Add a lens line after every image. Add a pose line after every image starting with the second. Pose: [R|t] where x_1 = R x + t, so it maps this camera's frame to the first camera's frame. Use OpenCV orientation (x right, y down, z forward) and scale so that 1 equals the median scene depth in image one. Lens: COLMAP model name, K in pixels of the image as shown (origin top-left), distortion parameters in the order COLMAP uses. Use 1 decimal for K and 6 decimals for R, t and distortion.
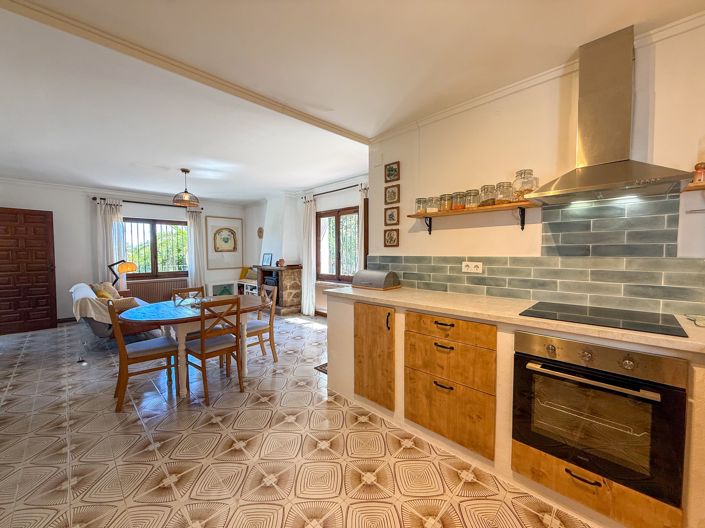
lens RADIAL K [[283.1, 0, 354.1], [0, 283.1, 263.0], [0, 0, 1]] dist [0.001441, 0.000108]
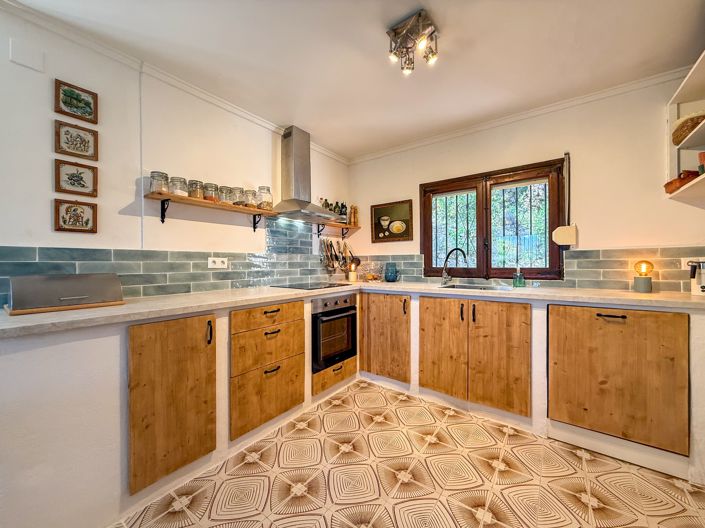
lens RADIAL K [[283.1, 0, 351.5], [0, 283.1, 261.6], [0, 0, 1]] dist [0.001441, 0.000108]
pose [[-0.141353, 0.009317, 0.989915, -0.743484], [0.044427, 0.999008, -0.003059, 0.040240], [-0.988962, 0.043546, -0.141627, 0.794471]]
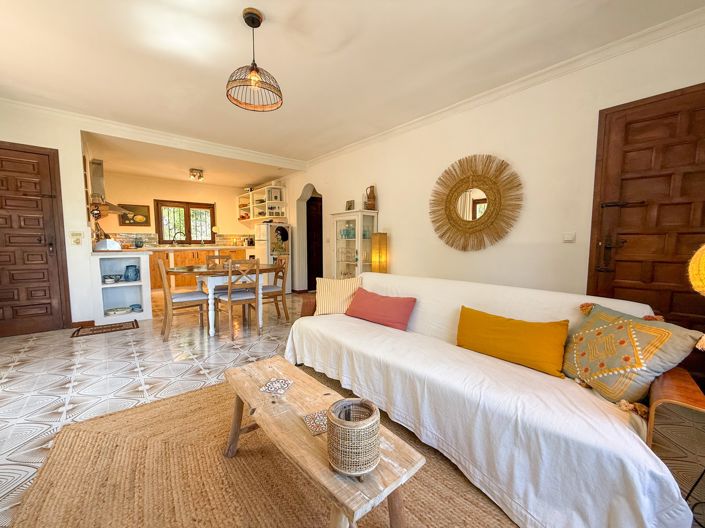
lens RADIAL K [[283.1, 0, 351.6], [0, 283.1, 263.6], [0, 0, 1]] dist [0.001441, 0.000108]
pose [[-0.998002, 0.001735, 0.063159, -1.140777], [0.009158, 0.993040, 0.117422, 0.020056], [-0.062515, 0.117766, -0.991072, 1.855505]]
